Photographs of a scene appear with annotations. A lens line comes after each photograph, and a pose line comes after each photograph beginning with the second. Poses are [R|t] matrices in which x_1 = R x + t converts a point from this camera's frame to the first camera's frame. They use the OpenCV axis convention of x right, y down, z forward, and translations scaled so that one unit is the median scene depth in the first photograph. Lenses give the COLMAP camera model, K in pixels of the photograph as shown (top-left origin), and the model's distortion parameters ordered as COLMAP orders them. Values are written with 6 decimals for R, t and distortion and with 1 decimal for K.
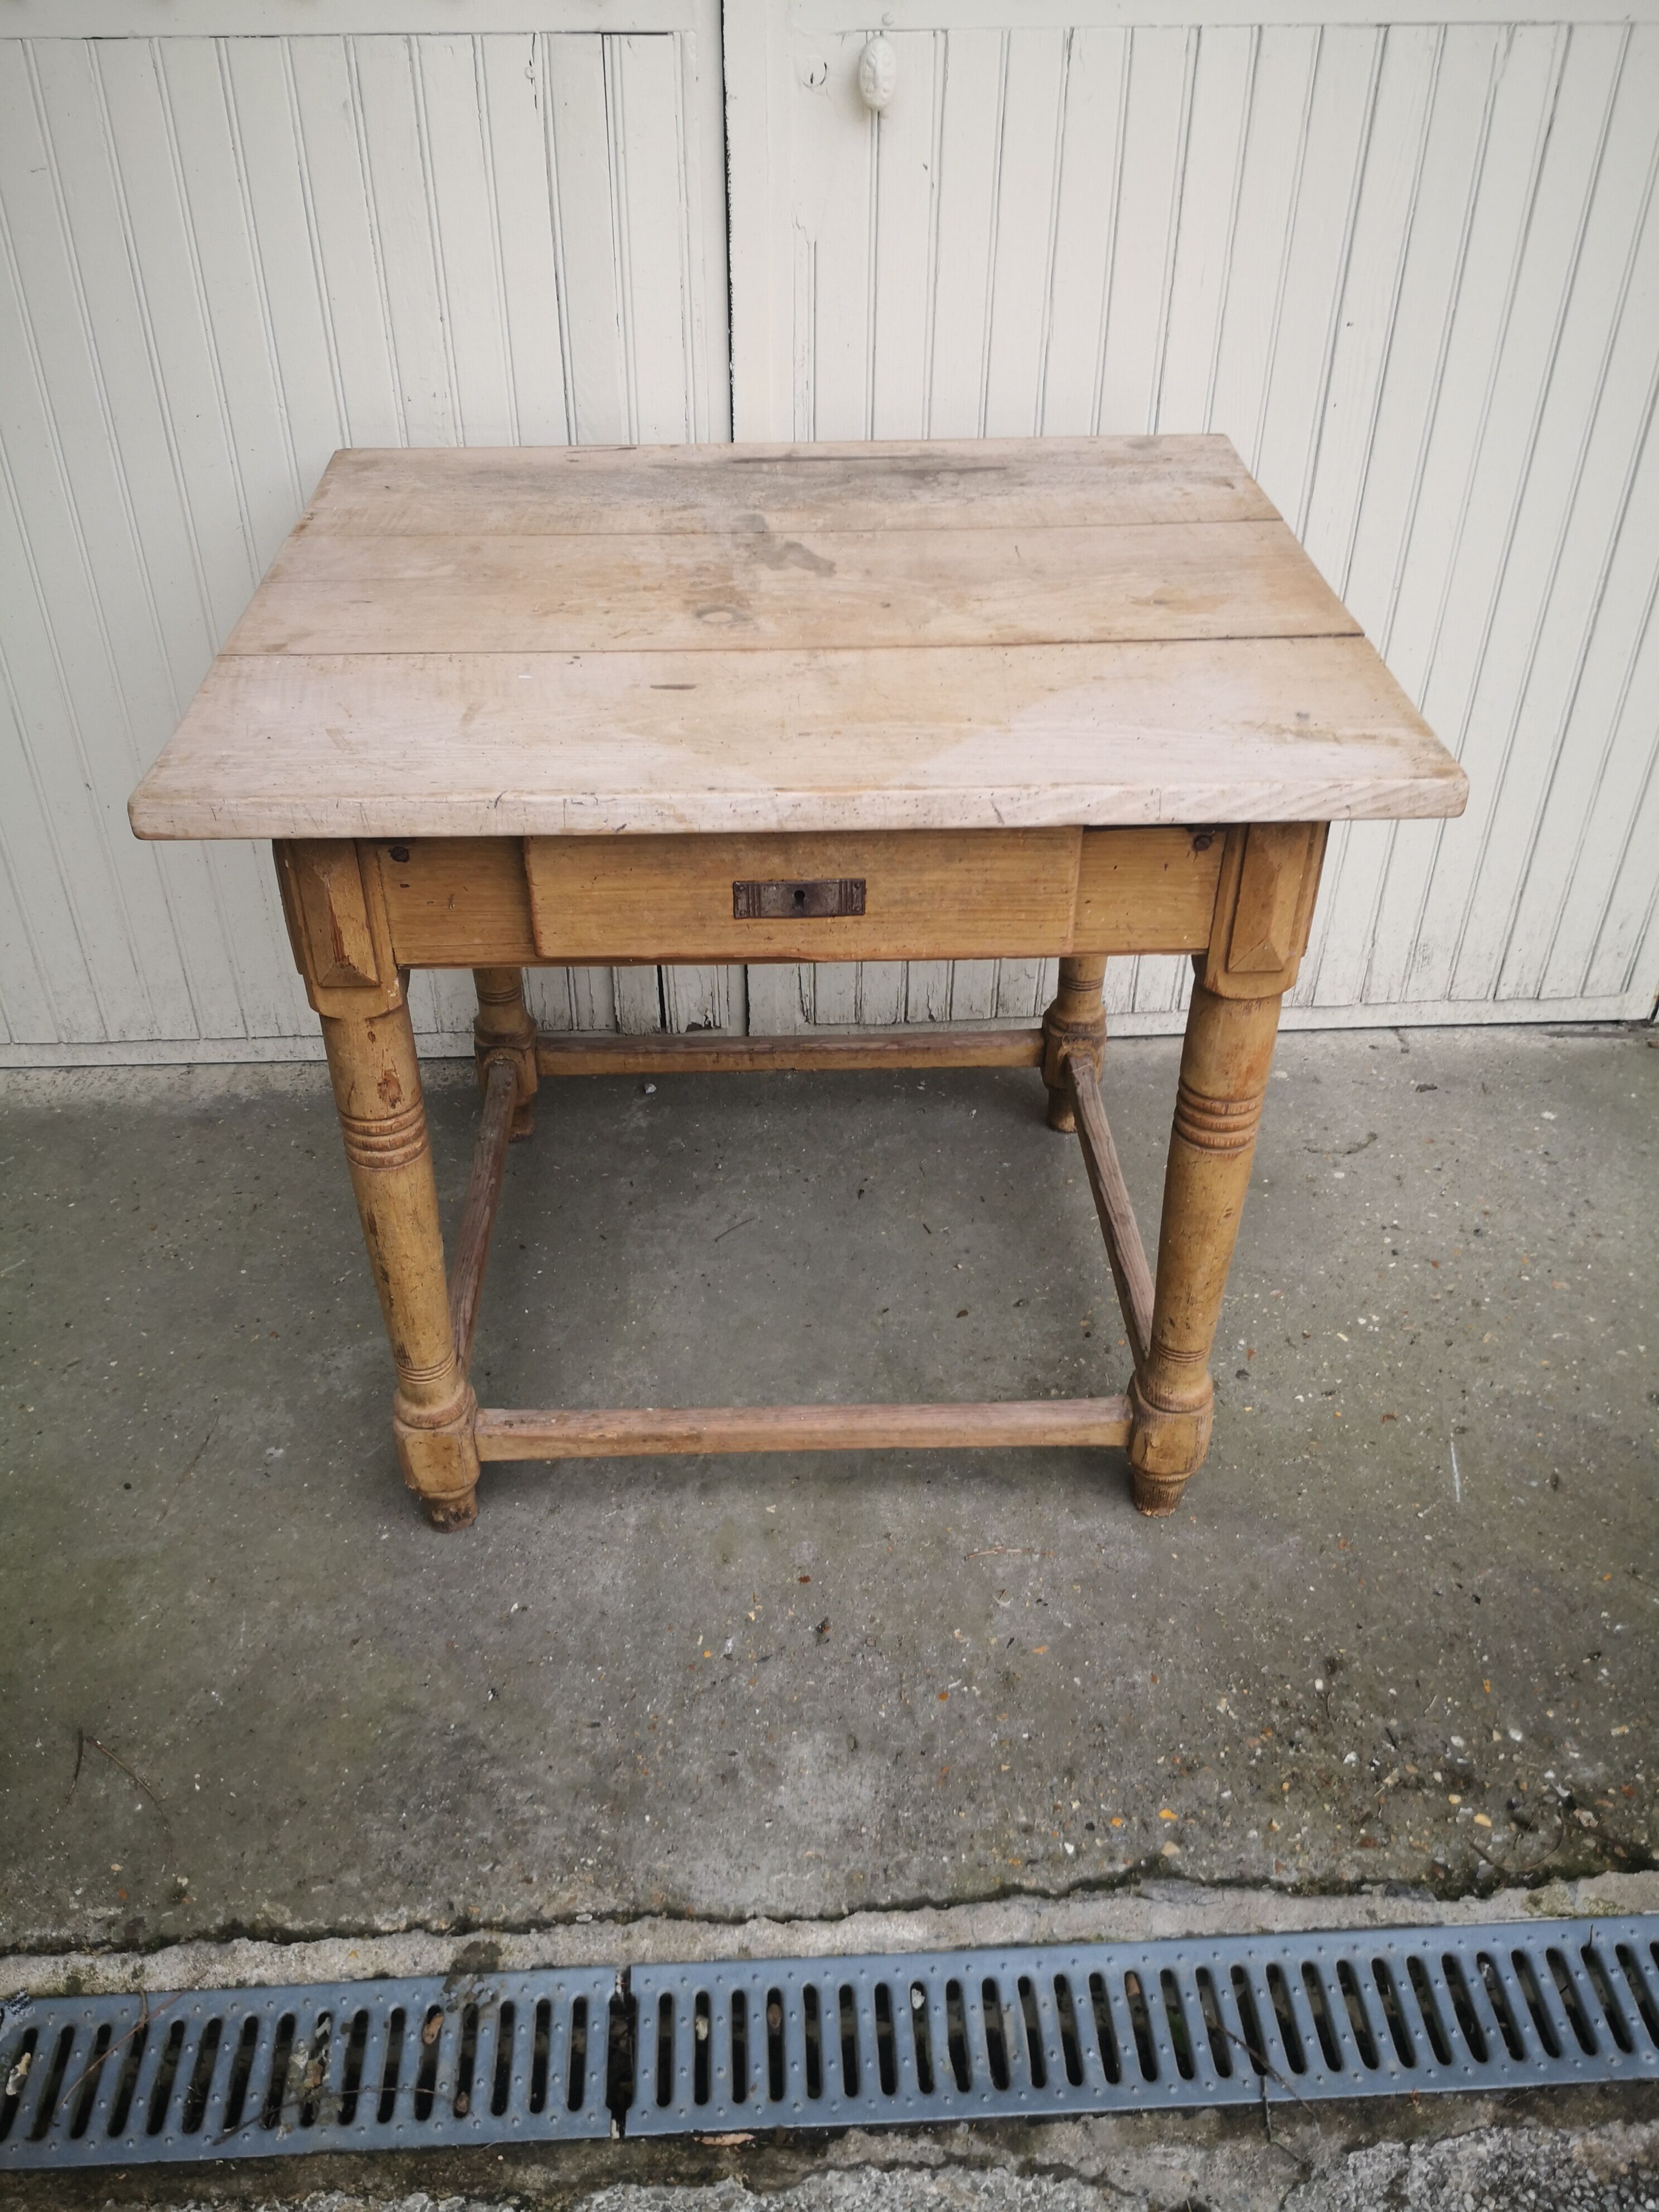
lens RADIAL K [[1780.7, 0, 795.5], [0, 1780.7, 1080.2], [0, 0, 1]] dist [0.013123, -0.038962]
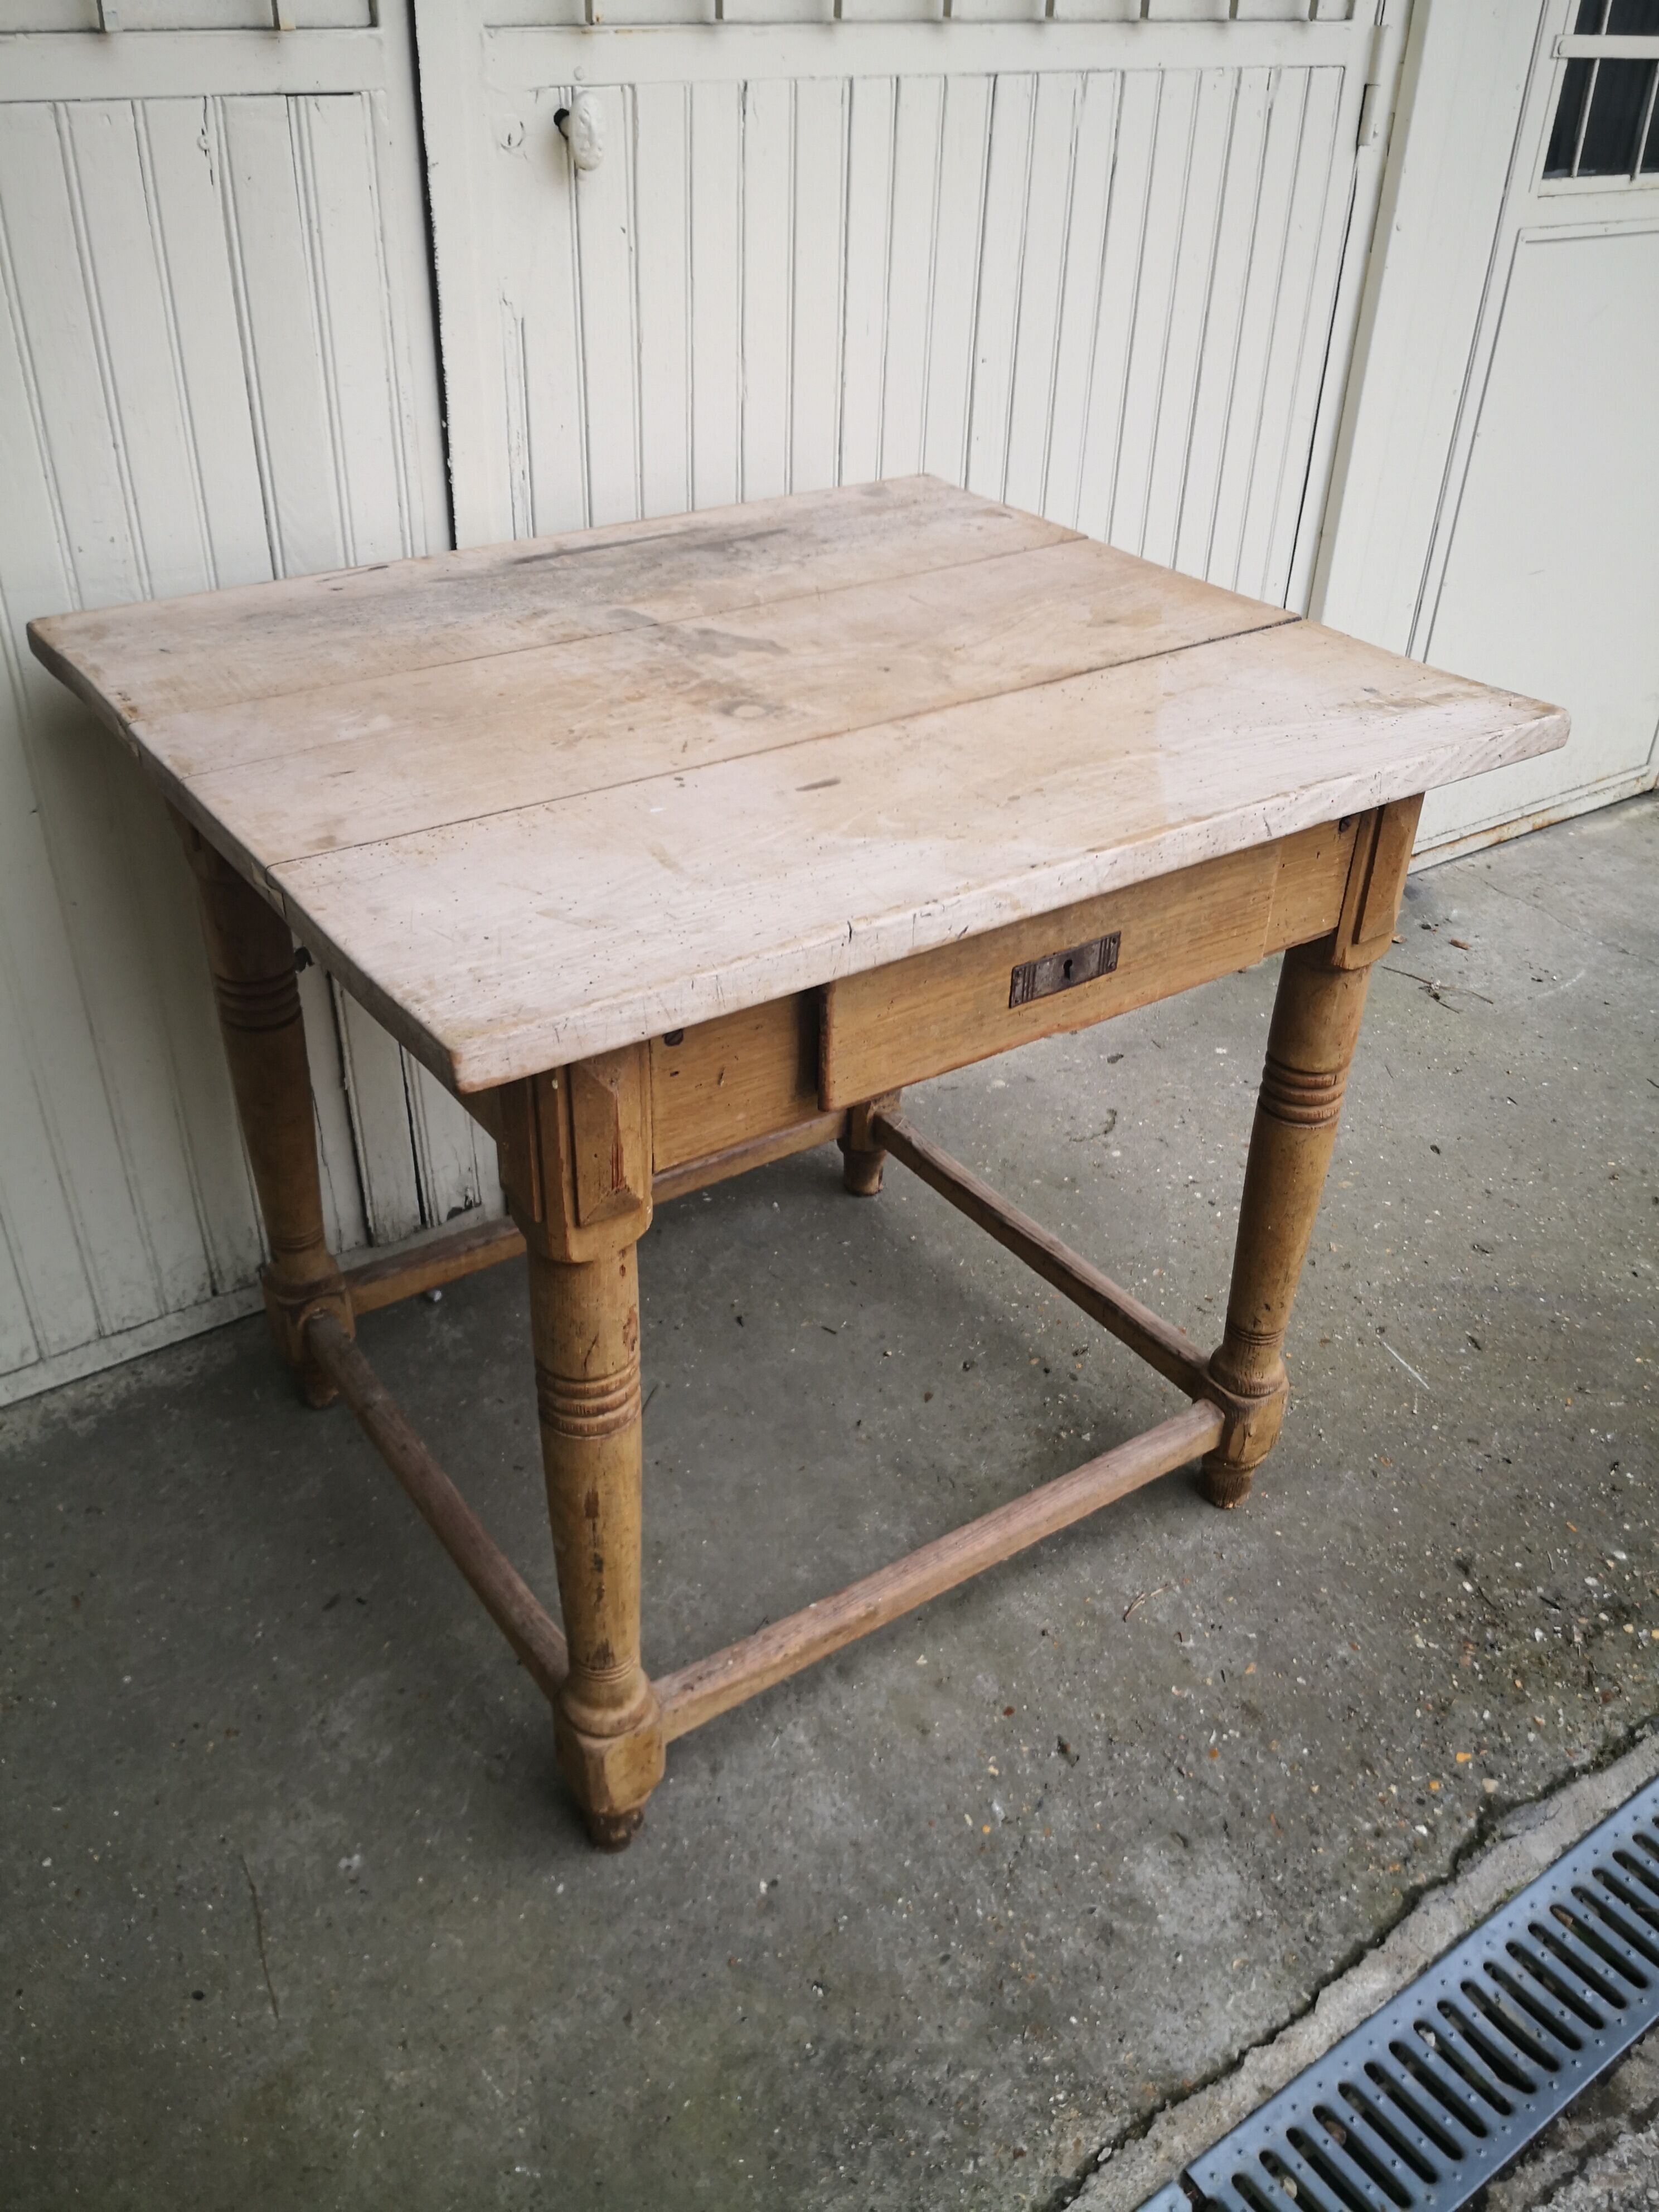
lens RADIAL K [[1789.8, 0, 790.2], [0, 1789.8, 1105.4], [0, 0, 1]] dist [0.021941, -0.039312]
pose [[0.841456, -0.279926, 0.462161, -0.457044], [0.301821, 0.952963, 0.027674, -0.083300], [-0.448169, 0.116204, 0.886364, 0.201138]]
